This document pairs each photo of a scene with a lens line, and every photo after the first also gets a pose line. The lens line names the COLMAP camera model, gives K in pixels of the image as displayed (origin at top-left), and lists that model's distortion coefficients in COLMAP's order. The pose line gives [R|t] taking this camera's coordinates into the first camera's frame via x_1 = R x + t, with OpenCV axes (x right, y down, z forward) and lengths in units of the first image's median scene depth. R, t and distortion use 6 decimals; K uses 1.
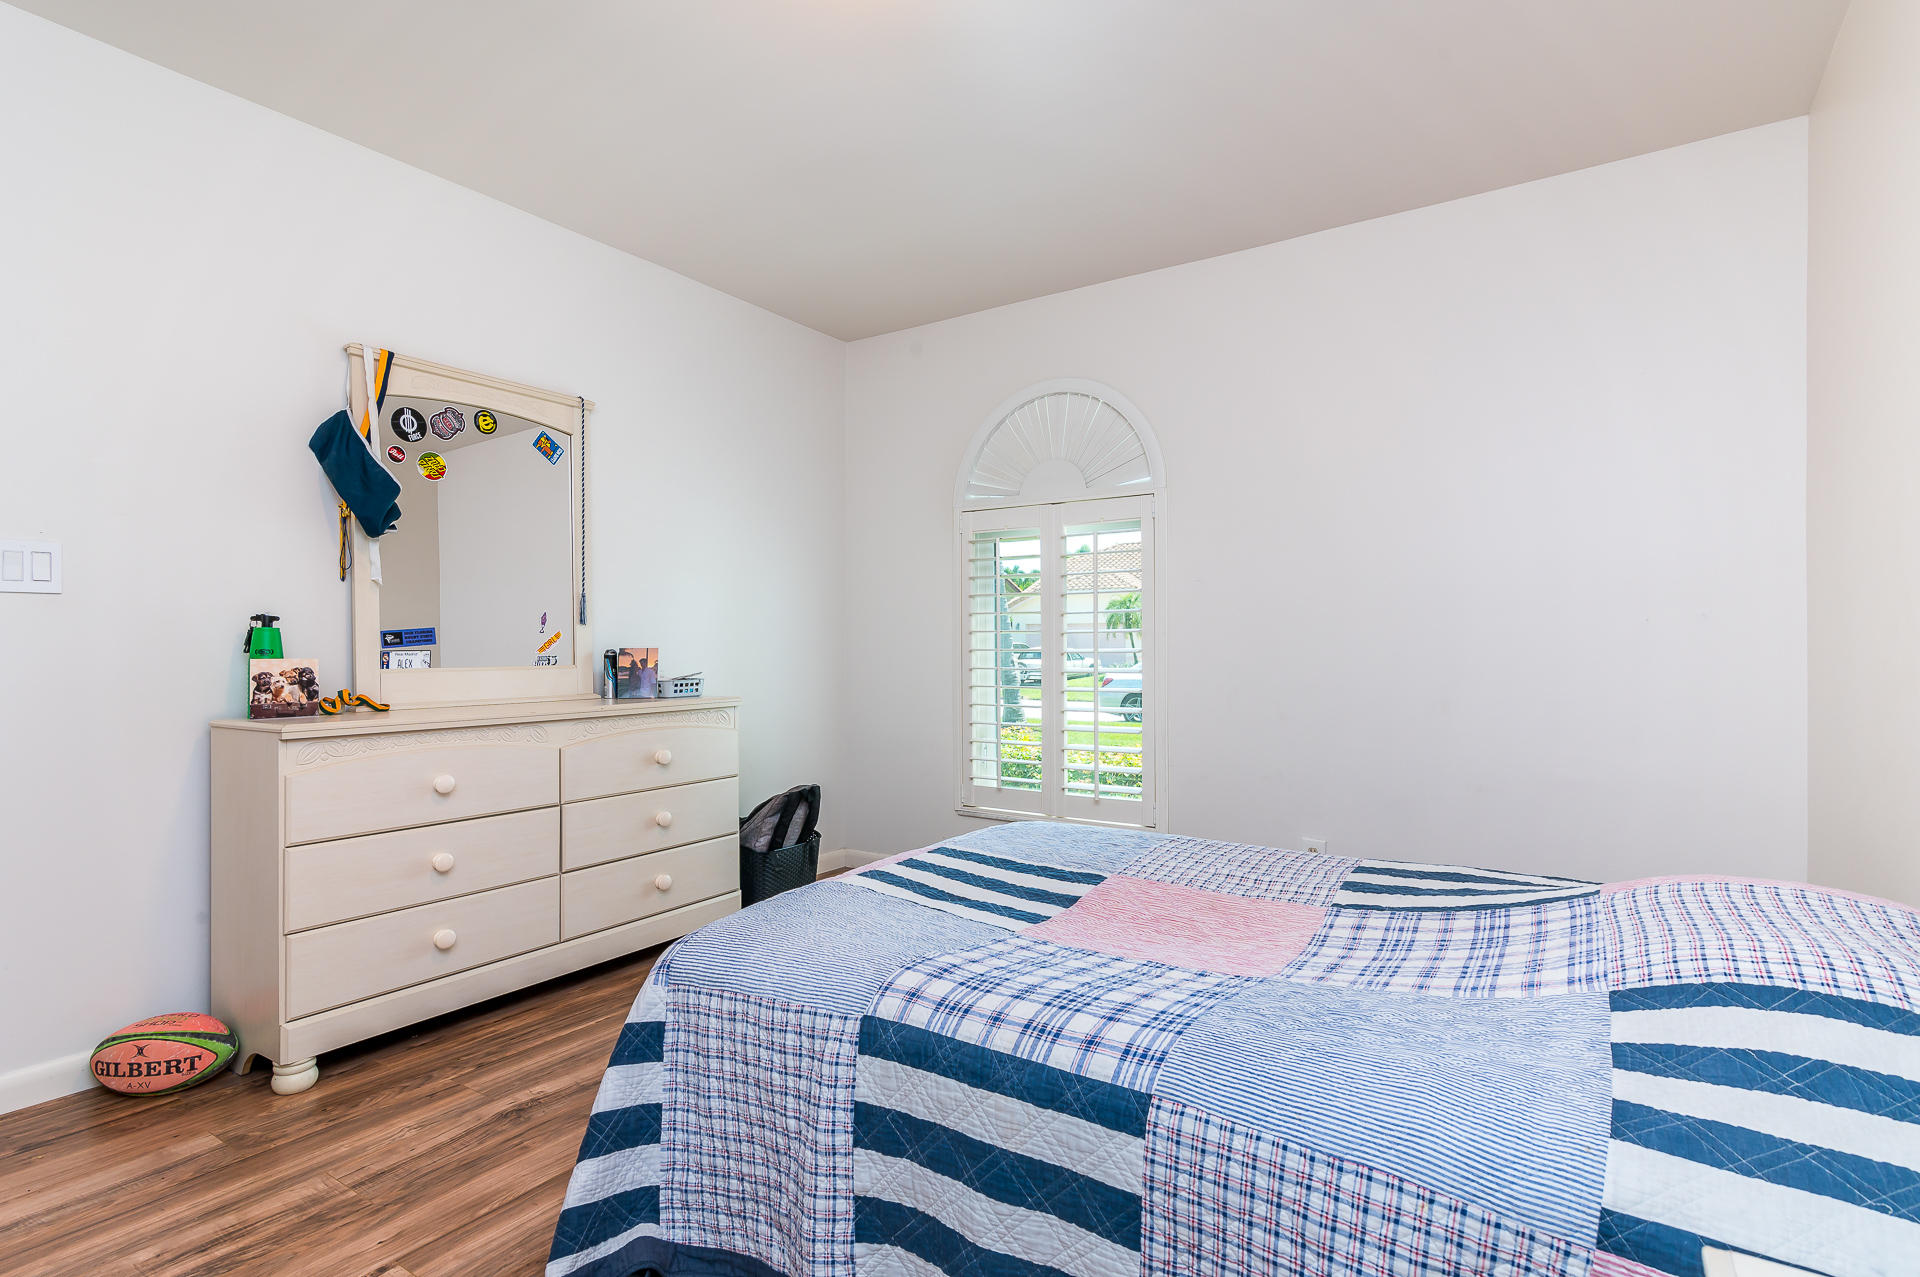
lens RADIAL K [[981.3, 0, 960.0], [0, 981.3, 638.5], [0, 0, 1]] dist [0.004096, 0.000735]
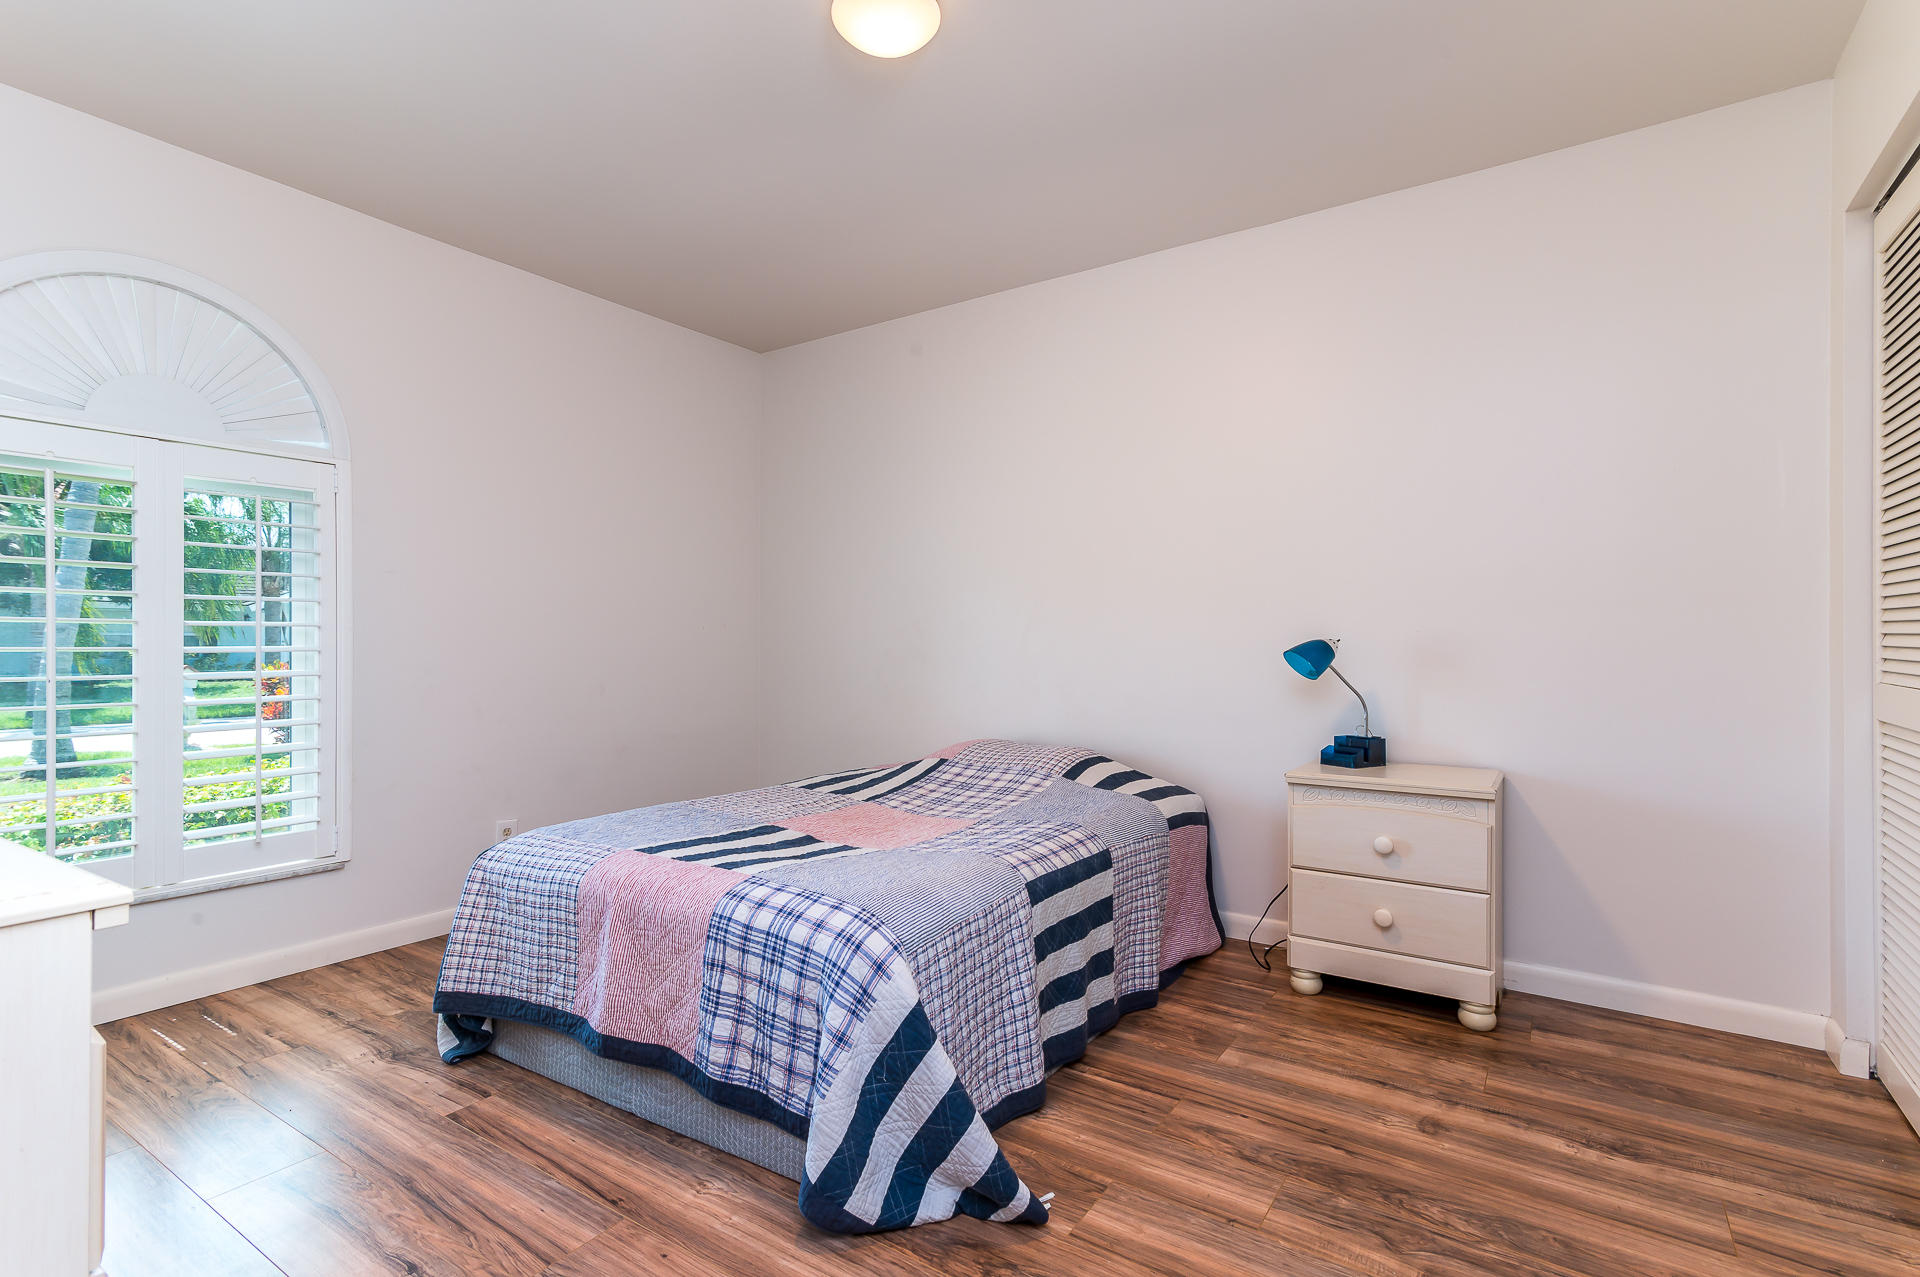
lens RADIAL K [[910.8, 0, 960.0], [0, 910.8, 638.5], [0, 0, 1]] dist [0.014062, -0.000049]
pose [[0.013083, 0.005205, 0.999901, -1.519407], [0.001089, 0.999986, -0.005220, 0.015311], [-0.999914, 0.001157, 0.013077, 1.098307]]
